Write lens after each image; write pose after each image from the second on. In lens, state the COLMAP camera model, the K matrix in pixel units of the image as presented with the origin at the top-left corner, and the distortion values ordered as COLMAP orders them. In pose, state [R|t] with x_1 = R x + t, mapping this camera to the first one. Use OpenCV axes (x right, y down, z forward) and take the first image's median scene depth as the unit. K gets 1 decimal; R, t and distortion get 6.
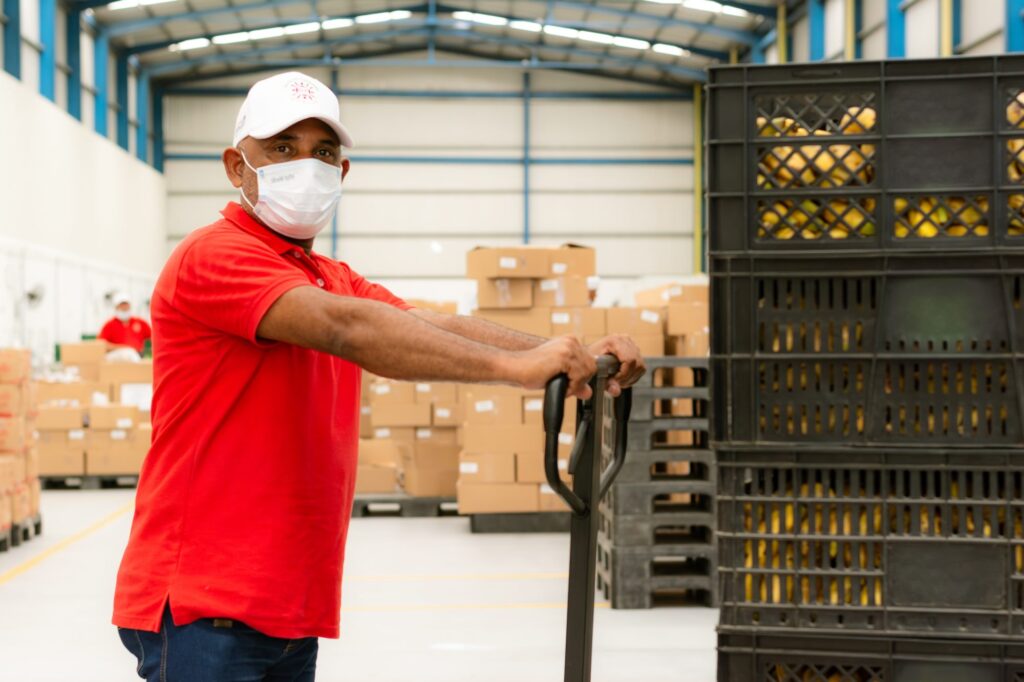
lens RADIAL K [[2318.1, 0, 504.2], [0, 2318.1, 339.8], [0, 0, 1]] dist [0.011972, 0.000000]
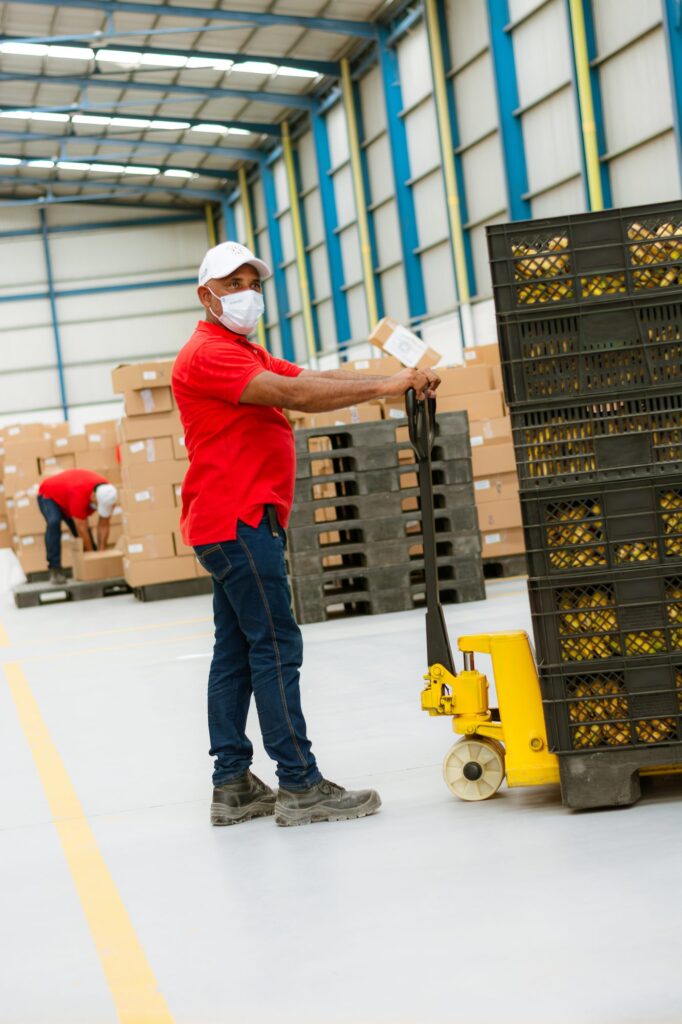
lens RADIAL K [[2318.1, 0, 346.0], [0, 2318.1, 513.4], [0, 0, 1]] dist [0.011972, 0.000000]
pose [[0.984096, -0.114613, 0.135719, -0.302356], [0.111446, 0.993295, 0.030737, 0.053831], [-0.138332, -0.015123, 0.990270, -0.916543]]
